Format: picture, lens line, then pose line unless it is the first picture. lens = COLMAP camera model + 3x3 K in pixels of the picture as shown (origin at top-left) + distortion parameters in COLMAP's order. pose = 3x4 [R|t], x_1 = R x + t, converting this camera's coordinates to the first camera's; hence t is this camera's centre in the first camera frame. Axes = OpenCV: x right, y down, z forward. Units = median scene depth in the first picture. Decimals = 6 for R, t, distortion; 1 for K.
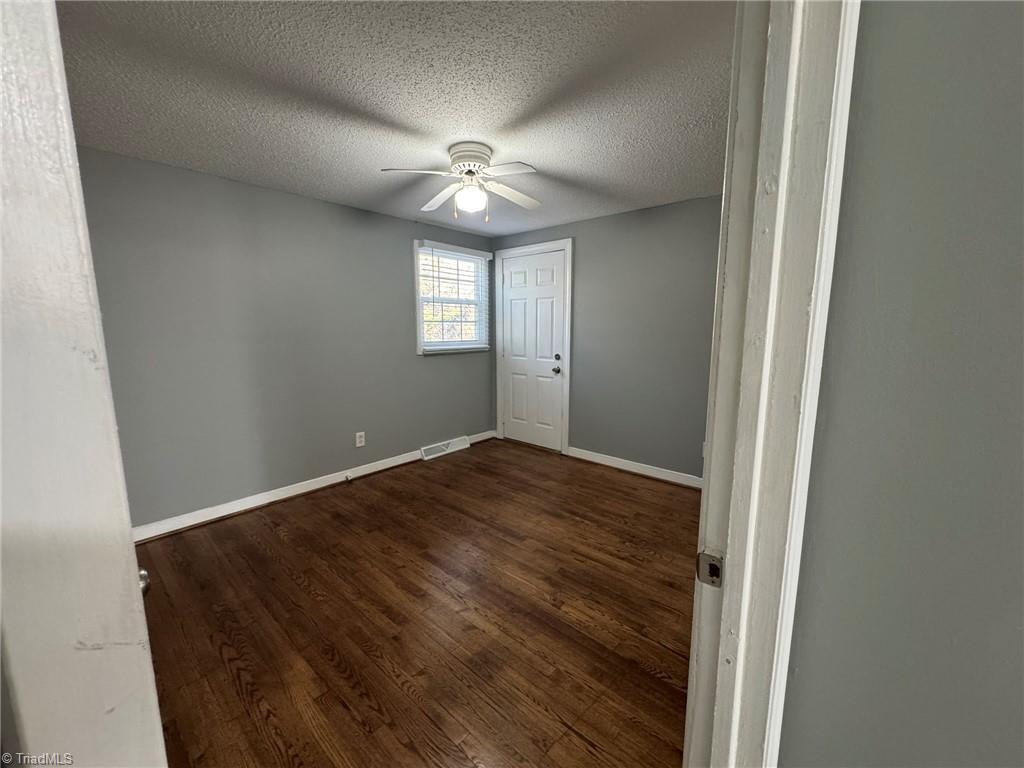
lens RADIAL K [[406.7, 0, 510.5], [0, 406.7, 383.1], [0, 0, 1]] dist [0.003169, -0.000338]
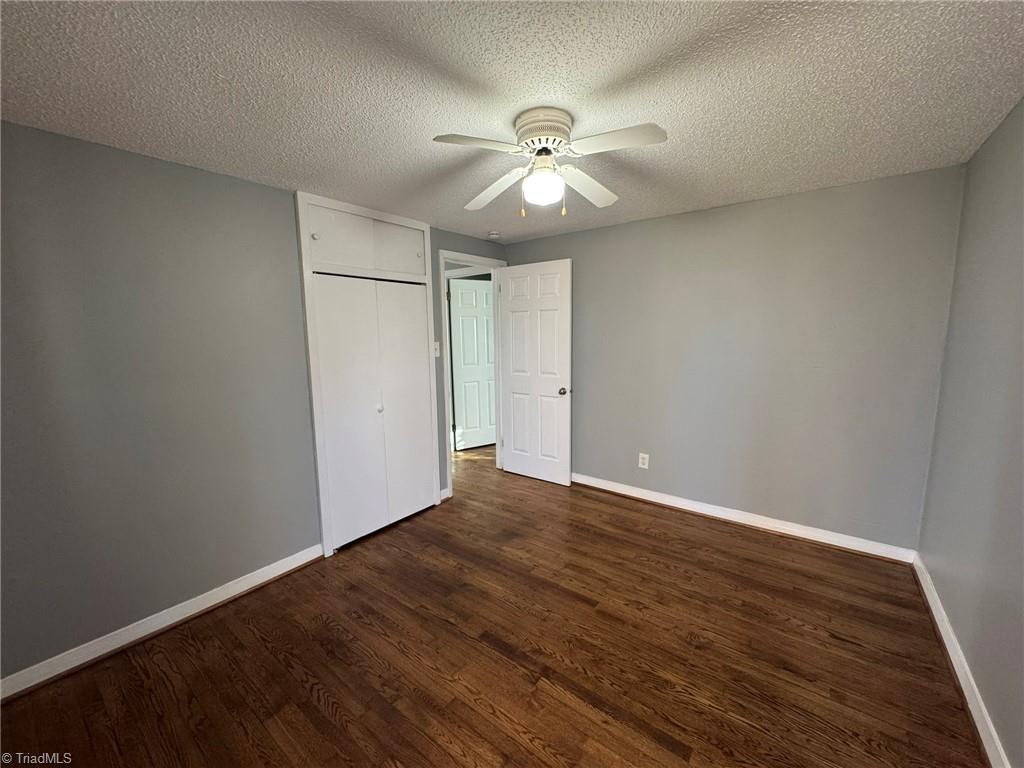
lens RADIAL K [[406.7, 0, 511.0], [0, 406.7, 384.8], [0, 0, 1]] dist [0.003169, -0.000338]
pose [[-0.997406, 0.024285, -0.067756, 0.030964], [0.004644, 0.961112, 0.276118, -0.431488], [0.071826, 0.275087, -0.958732, 2.480249]]
